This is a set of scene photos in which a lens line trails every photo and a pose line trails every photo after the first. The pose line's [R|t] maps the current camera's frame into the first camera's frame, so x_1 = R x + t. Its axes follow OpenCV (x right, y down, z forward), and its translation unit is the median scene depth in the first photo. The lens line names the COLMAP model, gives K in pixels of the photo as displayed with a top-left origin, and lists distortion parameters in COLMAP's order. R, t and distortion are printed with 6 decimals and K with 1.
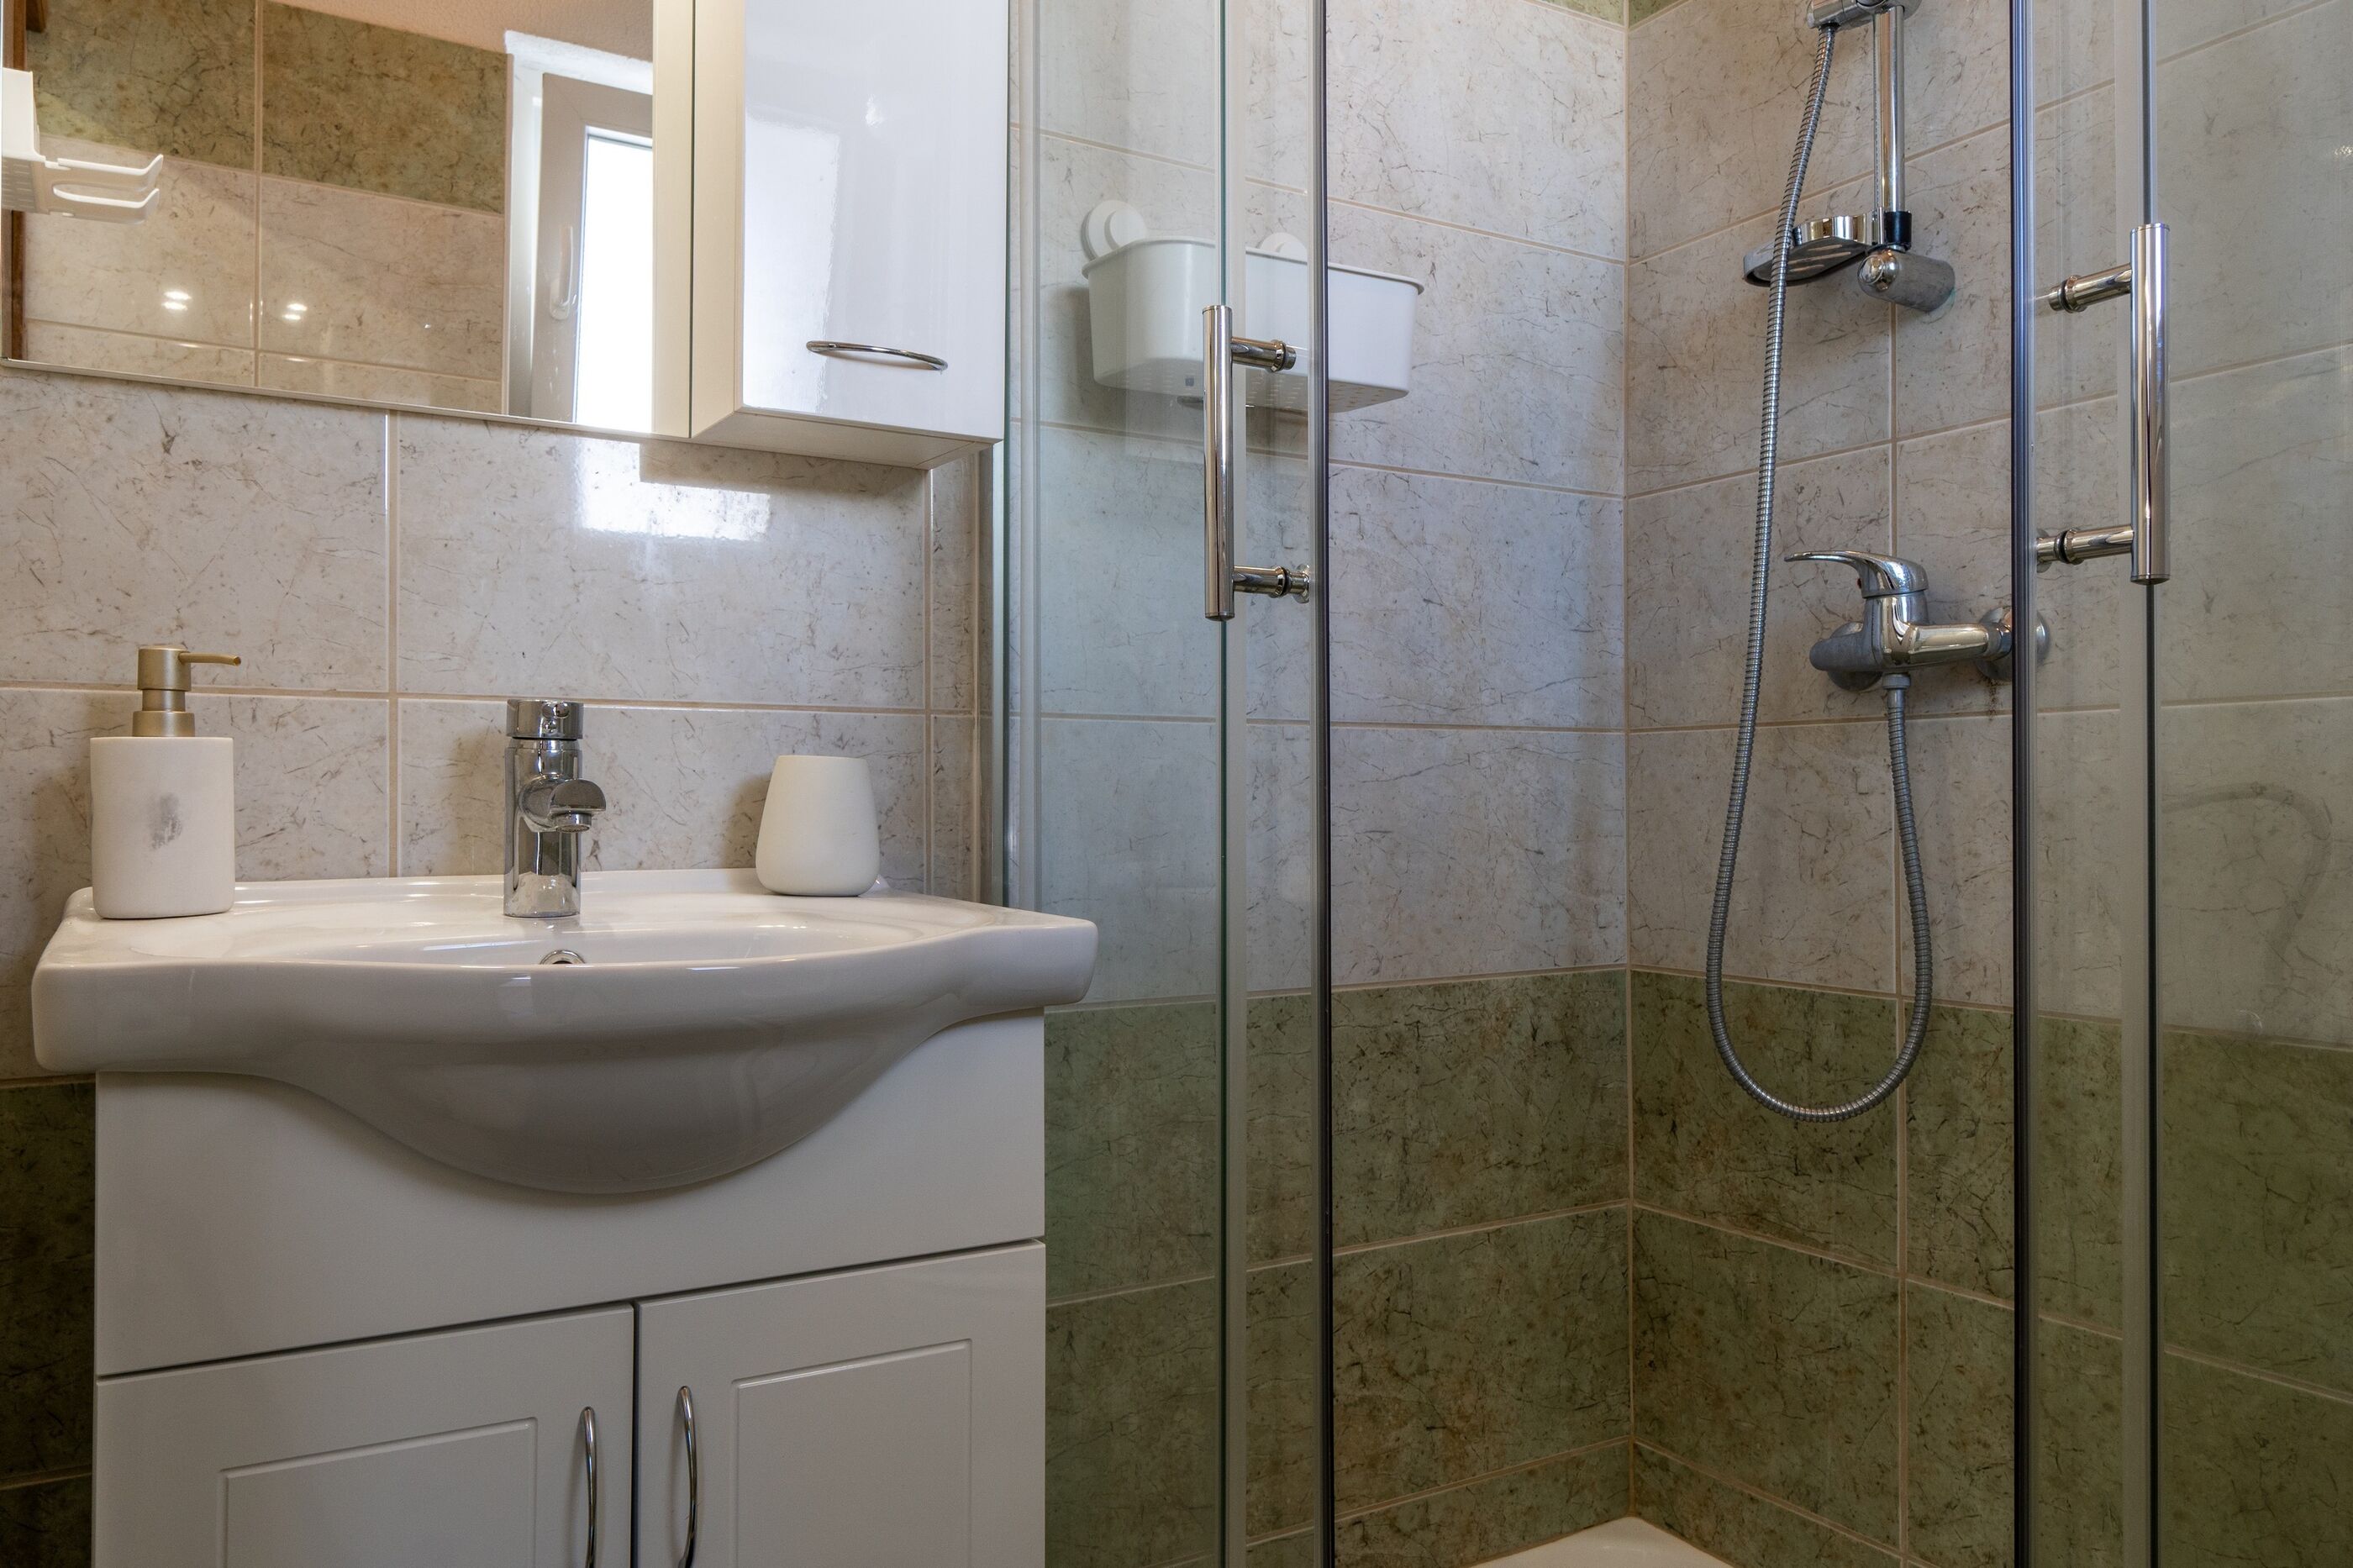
lens RADIAL K [[1647.2, 0, 1179.8], [0, 1647.2, 790.0], [0, 0, 1]] dist [-0.000052, -0.001964]
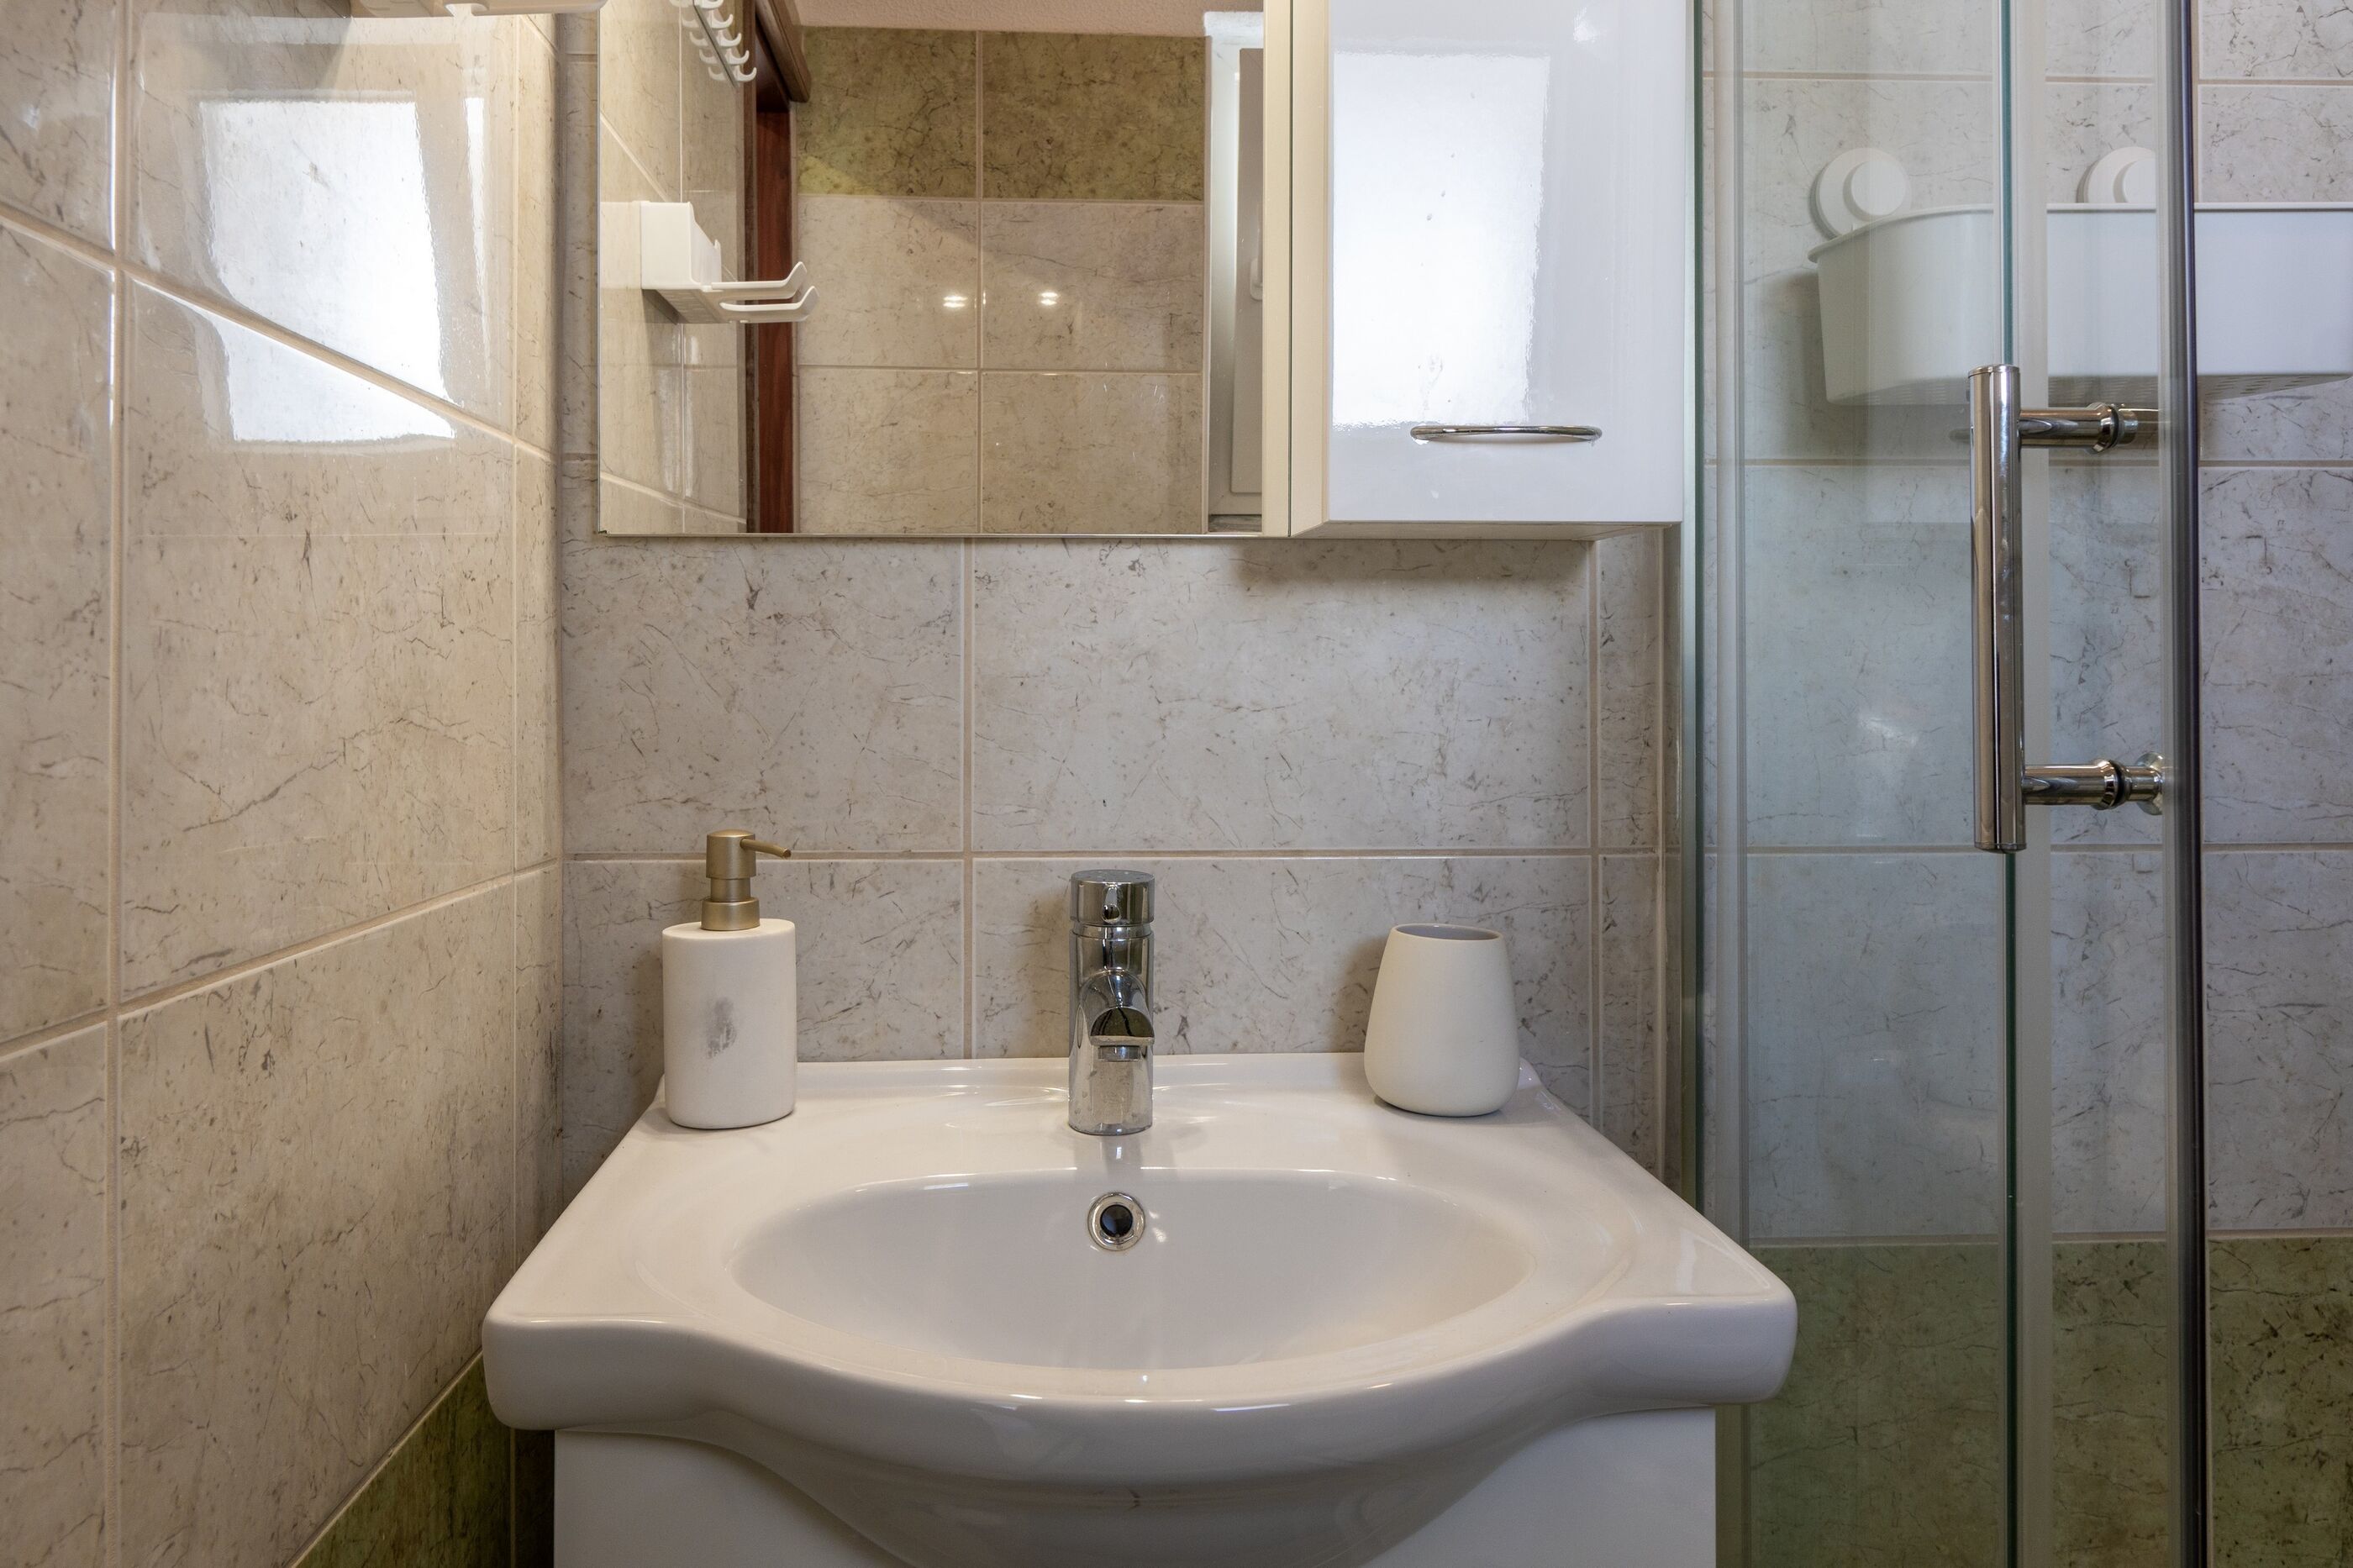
lens RADIAL K [[1688.6, 0, 1101.4], [0, 1688.6, 671.0], [0, 0, 1]] dist [-0.001536, 0.002718]
pose [[0.878728, -0.002822, -0.477314, 0.023040], [0.001360, 0.999993, -0.003408, -0.128735], [0.477320, 0.002346, 0.878726, 0.185570]]
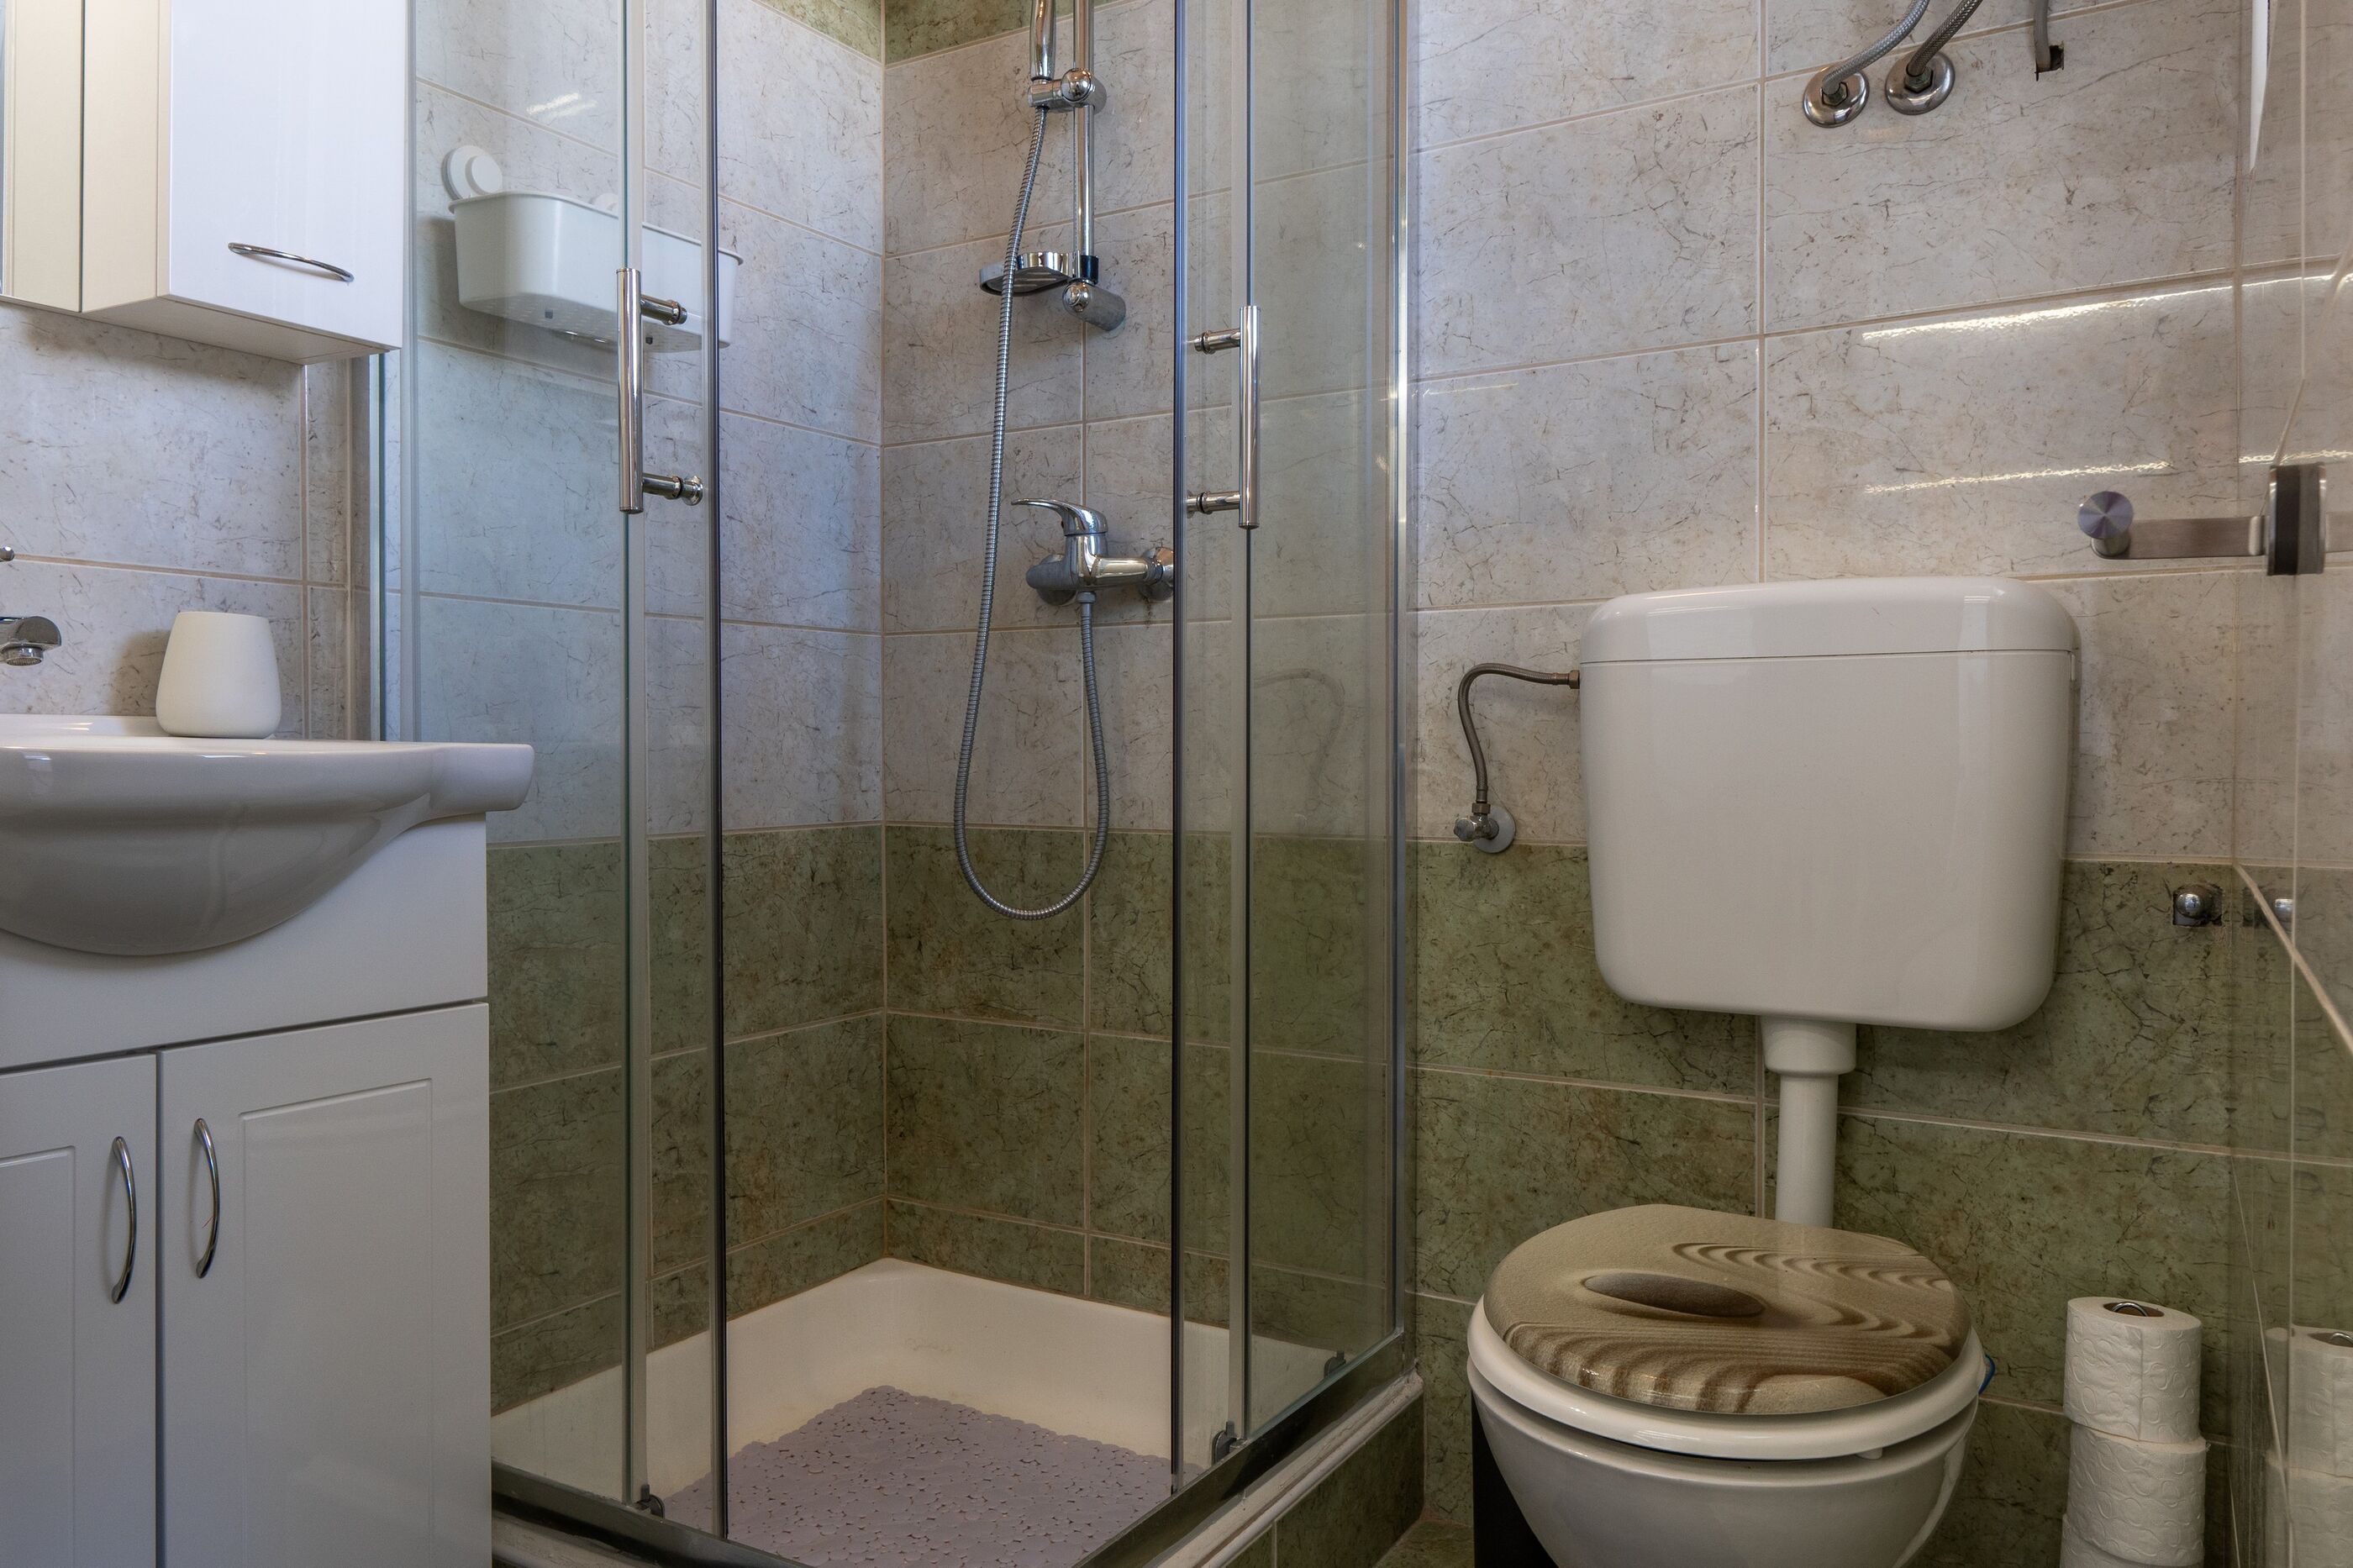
lens RADIAL K [[1647.2, 0, 1179.8], [0, 1647.2, 790.0], [0, 0, 1]] dist [-0.000052, -0.001964]
pose [[0.877637, -0.009871, 0.479225, -0.166725], [-0.005283, 0.999528, 0.030262, 0.055278], [-0.479297, -0.029090, 0.877170, -0.264923]]
